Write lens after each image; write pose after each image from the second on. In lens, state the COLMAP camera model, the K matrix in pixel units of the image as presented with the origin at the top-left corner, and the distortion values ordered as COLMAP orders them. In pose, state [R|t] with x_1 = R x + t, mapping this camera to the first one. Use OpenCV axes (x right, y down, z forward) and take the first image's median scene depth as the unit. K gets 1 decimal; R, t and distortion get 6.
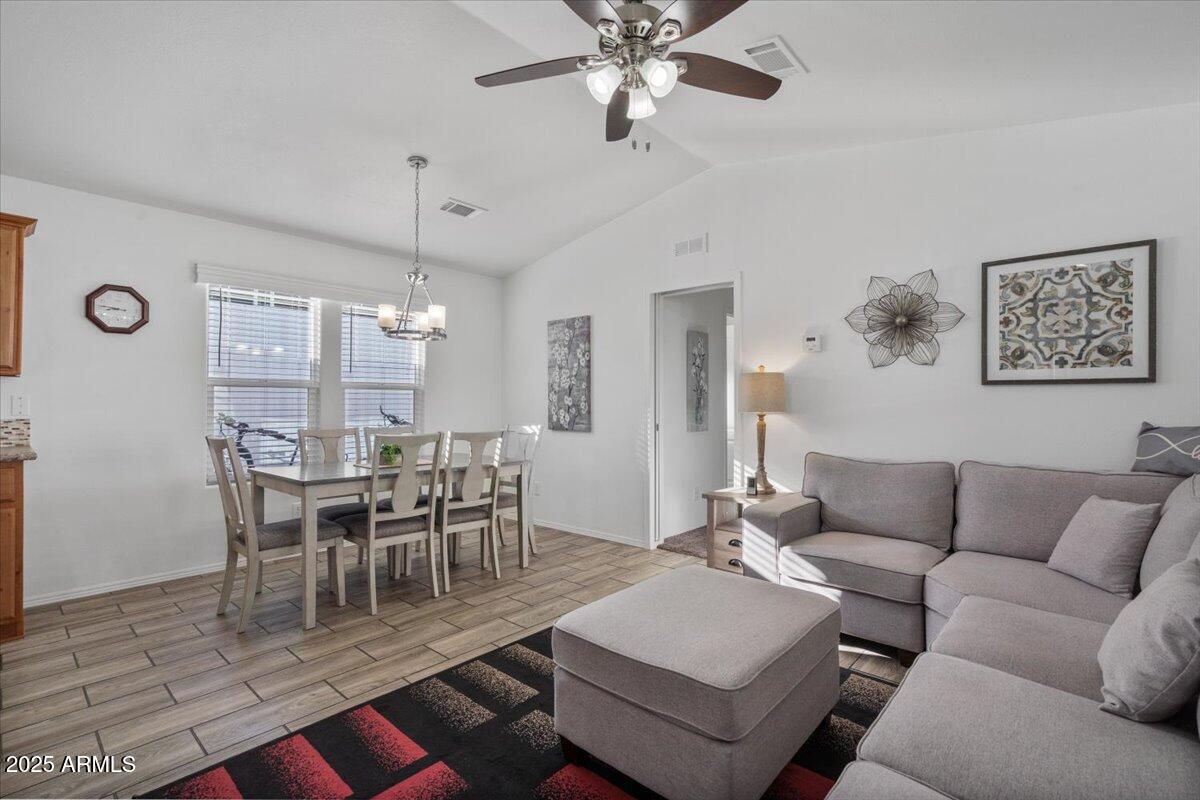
lens RADIAL K [[548.4, 0, 595.0], [0, 548.4, 401.7], [0, 0, 1]] dist [-0.001943, 0.001305]
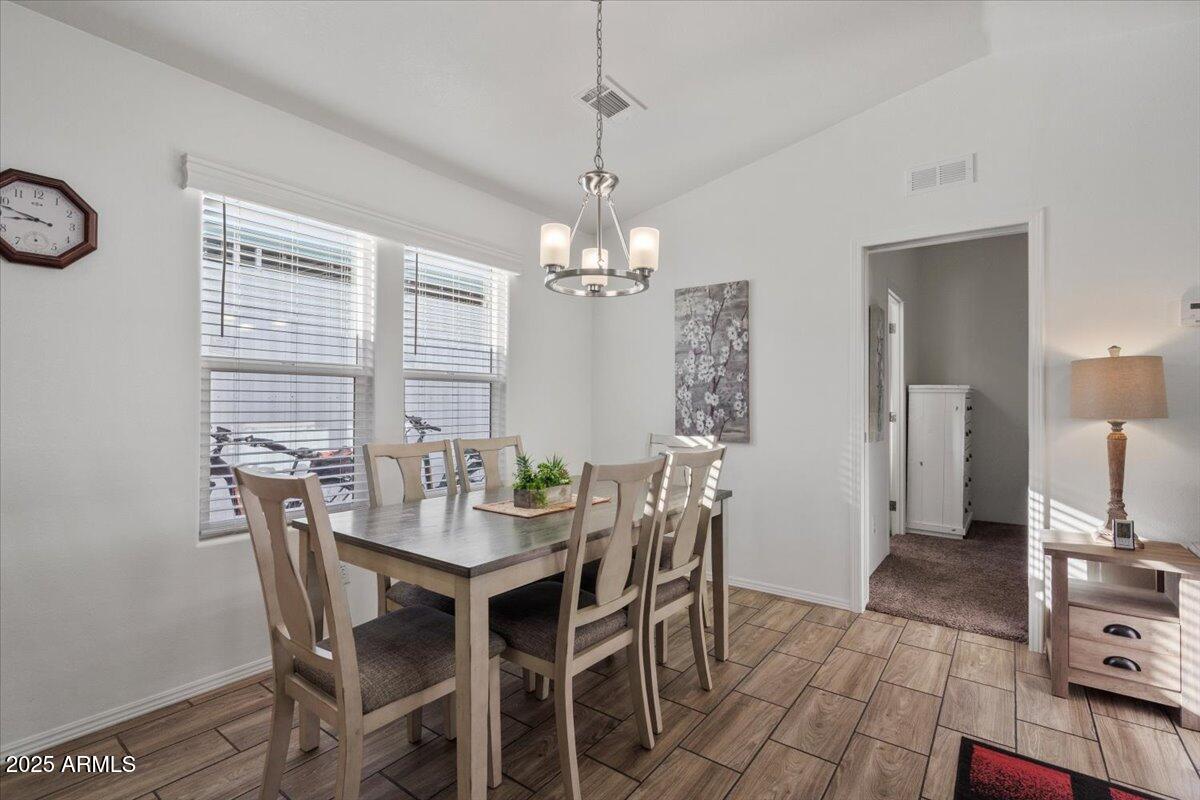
lens RADIAL K [[548.4, 0, 595.0], [0, 548.4, 401.7], [0, 0, 1]] dist [-0.001943, 0.001305]
pose [[0.996194, 0.005016, 0.087019, -0.365630], [-0.005099, 0.999987, 0.000732, 0.002542], [-0.087014, -0.001173, 0.996206, 0.412008]]
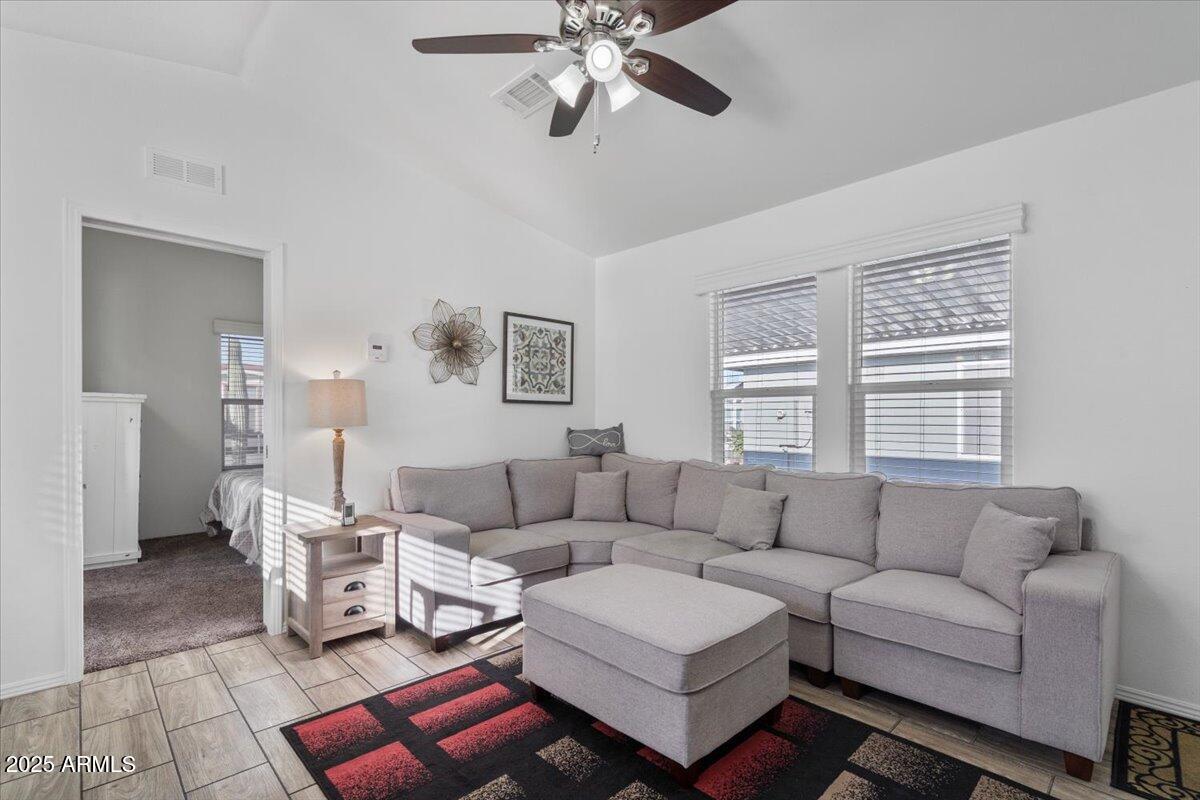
lens RADIAL K [[552.0, 0, 600.0], [0, 552.0, 420.0], [0, 0, 1]] dist [0.003977, 0.000843]
pose [[0.074537, -0.004790, 0.997207, -0.508192], [-0.005272, 0.999973, 0.005197, 0.003214], [-0.997204, -0.005645, 0.074510, 0.541423]]
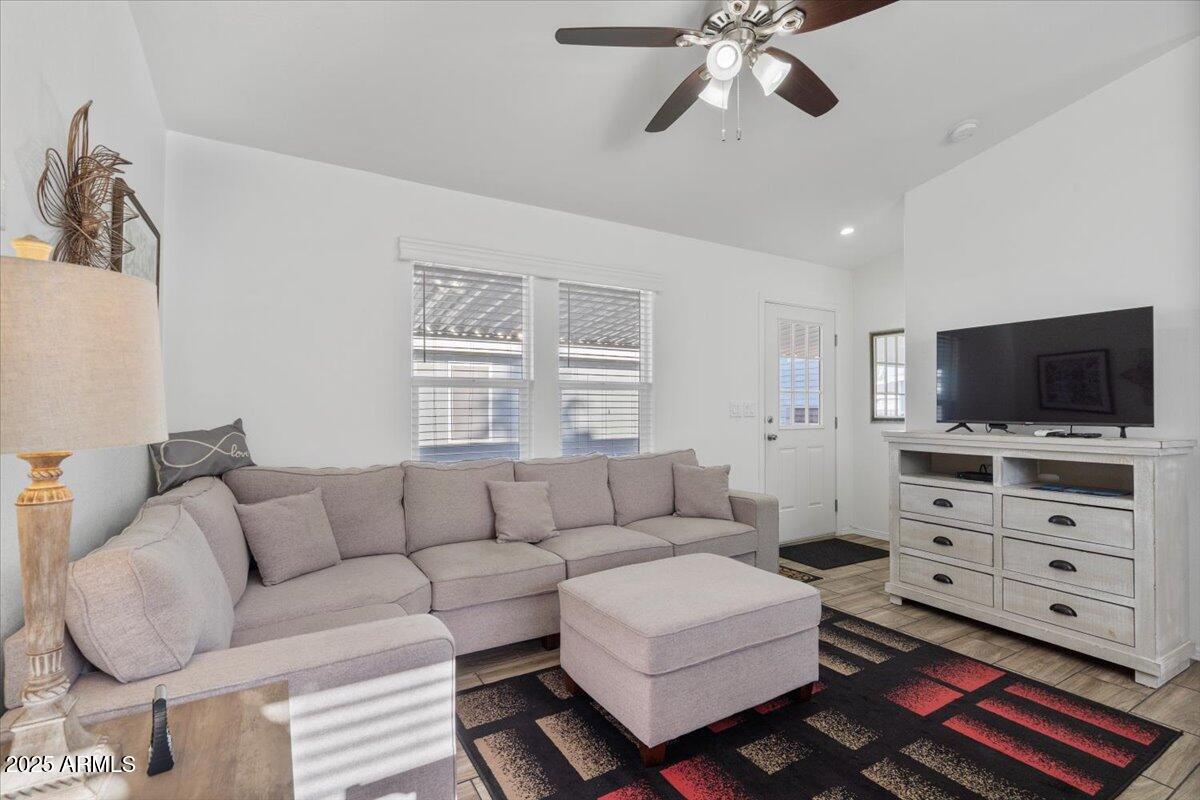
lens RADIAL K [[544.6, 0, 596.8], [0, 544.6, 404.5], [0, 0, 1]] dist [0.000852, 0.000356]
pose [[-0.953934, 0.000540, 0.300017, 0.015526], [-0.002836, 0.999937, -0.010818, 0.006496], [-0.300004, -0.011171, -0.953873, 1.145938]]
